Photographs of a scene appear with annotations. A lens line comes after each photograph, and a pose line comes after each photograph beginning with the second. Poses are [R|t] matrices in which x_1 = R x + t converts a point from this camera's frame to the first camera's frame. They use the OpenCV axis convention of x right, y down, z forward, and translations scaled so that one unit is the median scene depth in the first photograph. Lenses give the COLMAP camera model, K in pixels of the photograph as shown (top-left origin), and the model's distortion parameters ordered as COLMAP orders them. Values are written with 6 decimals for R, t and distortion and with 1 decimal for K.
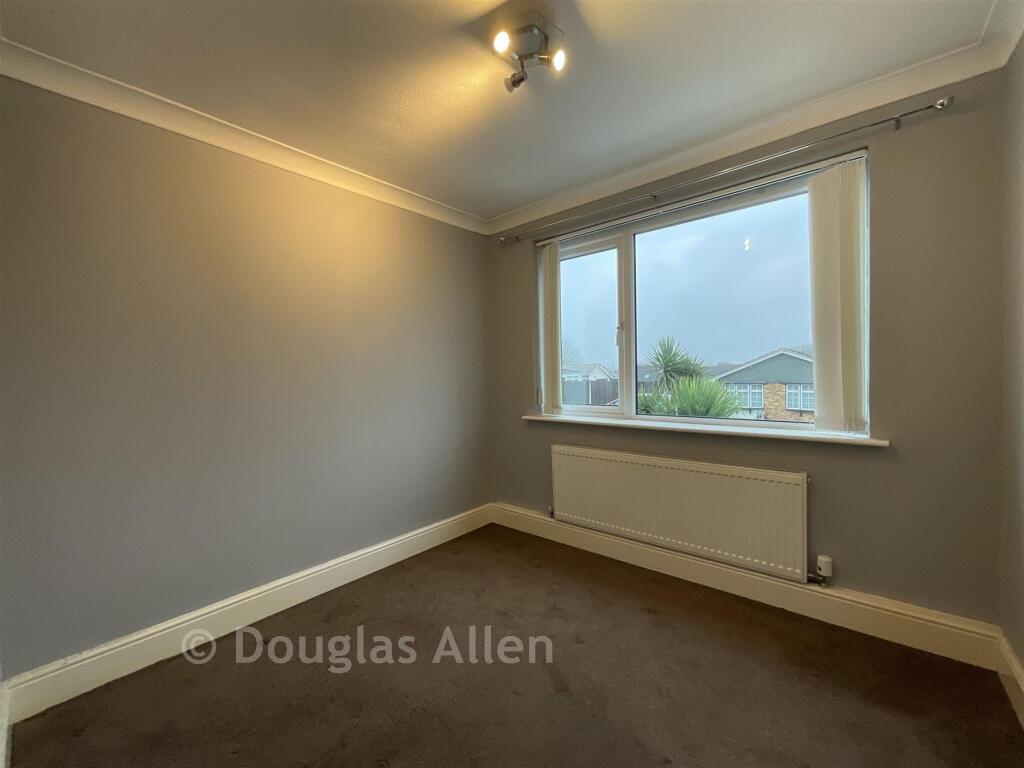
lens RADIAL K [[413.8, 0, 512.0], [0, 413.8, 384.0], [0, 0, 1]] dist [-0.003771, -0.000365]
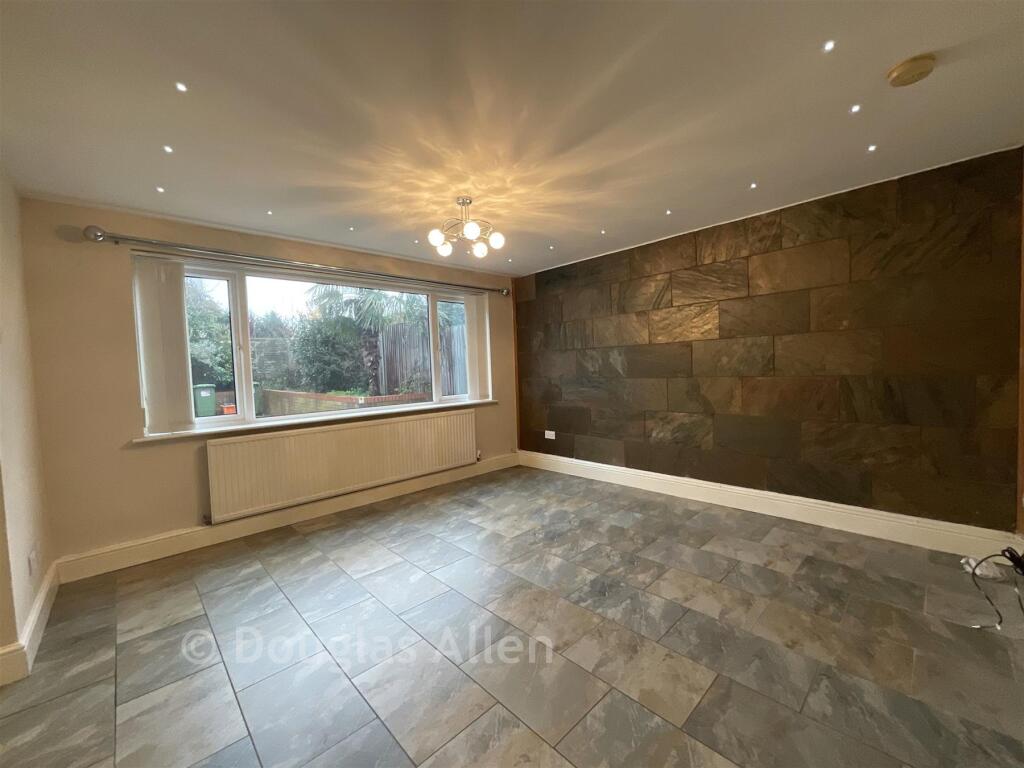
lens RADIAL K [[413.8, 0, 512.0], [0, 413.8, 384.0], [0, 0, 1]] dist [-0.003771, -0.000365]
pose [[0.100164, -0.034957, 0.994357, -0.841750], [0.036492, 0.998839, 0.031439, -0.042212], [-0.994302, 0.033137, 0.101323, 0.088901]]
